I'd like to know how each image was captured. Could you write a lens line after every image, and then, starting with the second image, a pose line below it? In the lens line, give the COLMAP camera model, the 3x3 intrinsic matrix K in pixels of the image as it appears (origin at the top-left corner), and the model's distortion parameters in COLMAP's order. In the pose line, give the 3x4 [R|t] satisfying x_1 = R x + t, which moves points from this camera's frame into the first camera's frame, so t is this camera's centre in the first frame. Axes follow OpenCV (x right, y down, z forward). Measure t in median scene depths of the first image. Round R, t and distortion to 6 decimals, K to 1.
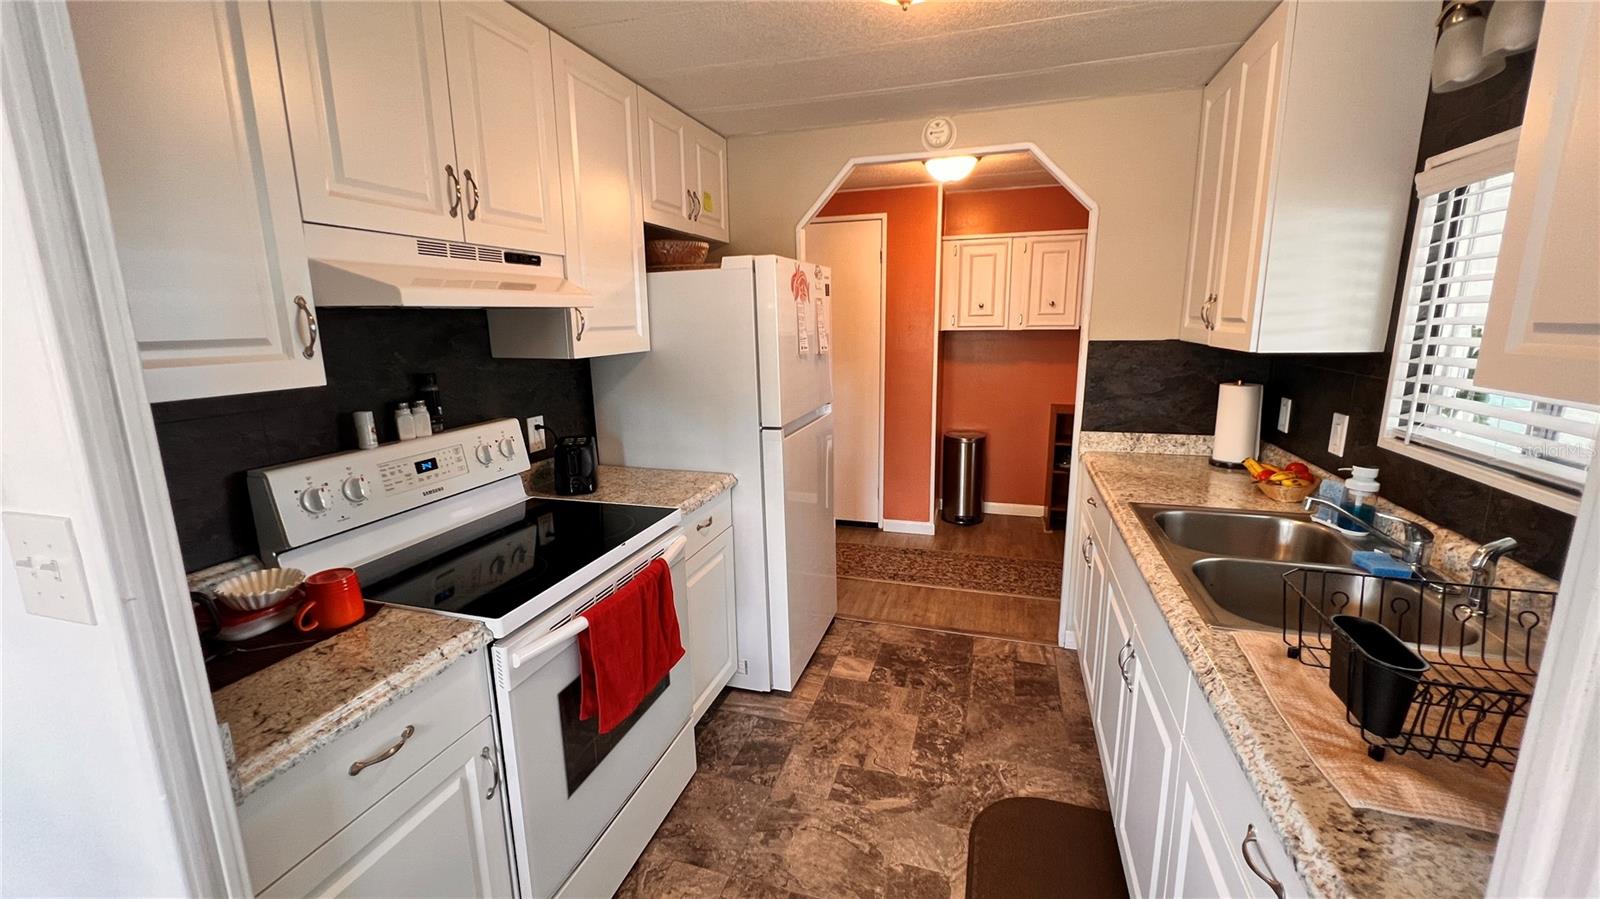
lens RADIAL K [[641.2, 0, 799.8], [0, 641.2, 446.9], [0, 0, 1]] dist [-0.000178, 0.000318]
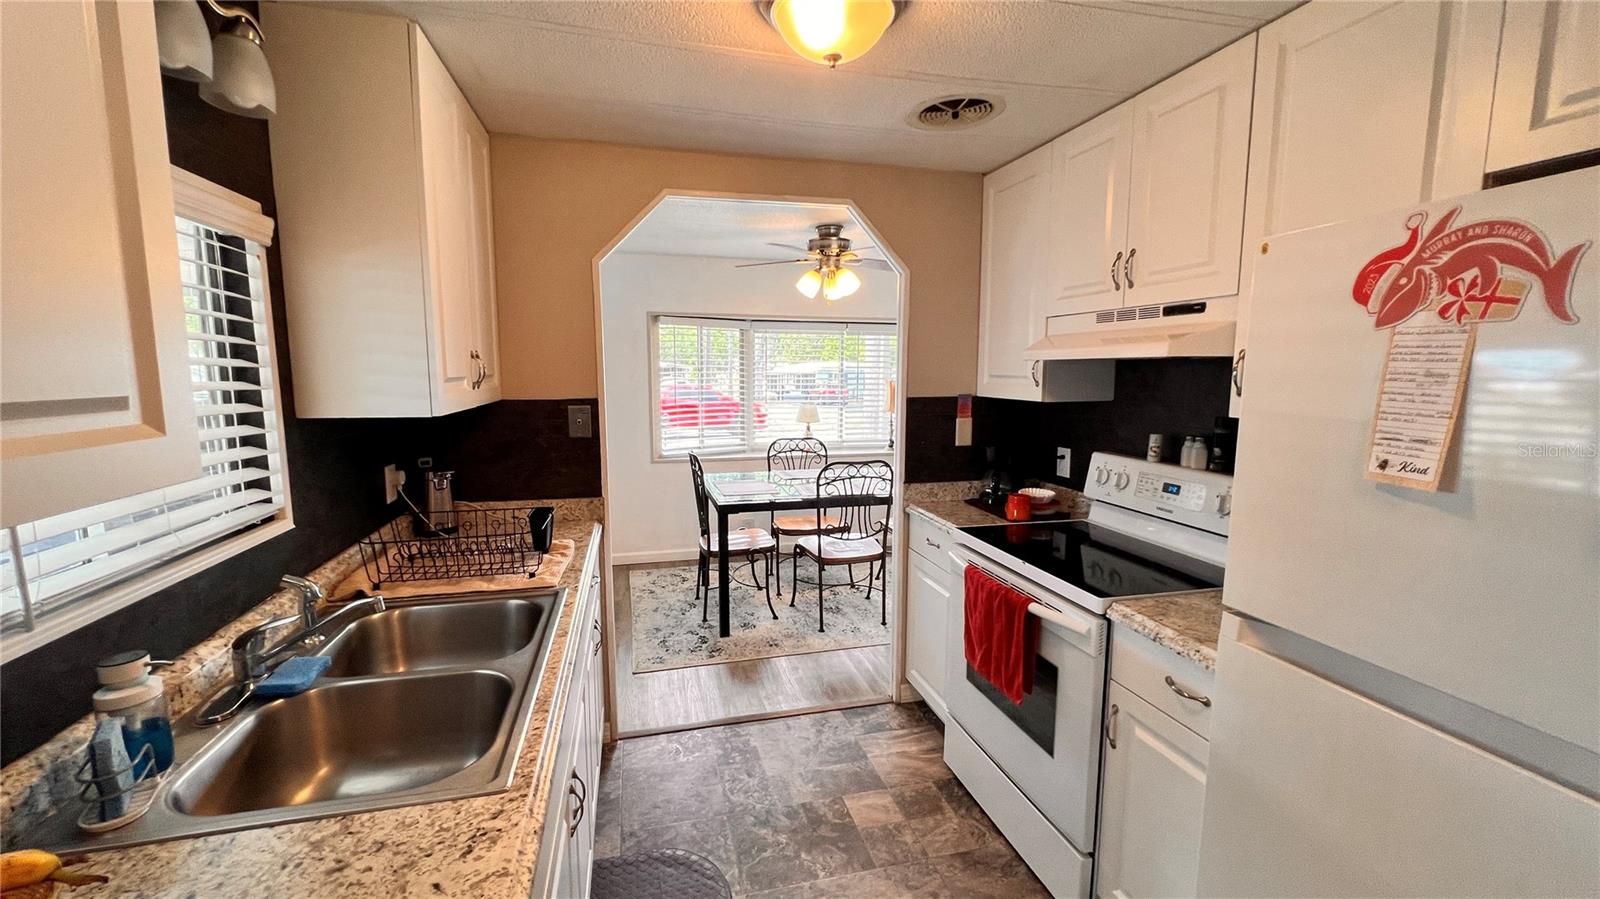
lens RADIAL K [[645.9, 0, 799.1], [0, 645.9, 447.6], [0, 0, 1]] dist [0.002944, 0.000385]
pose [[-0.848523, 0.078873, -0.523248, 0.661013], [-0.093848, 0.950723, 0.295498, -0.350879], [0.520770, 0.299842, -0.799308, 1.657816]]
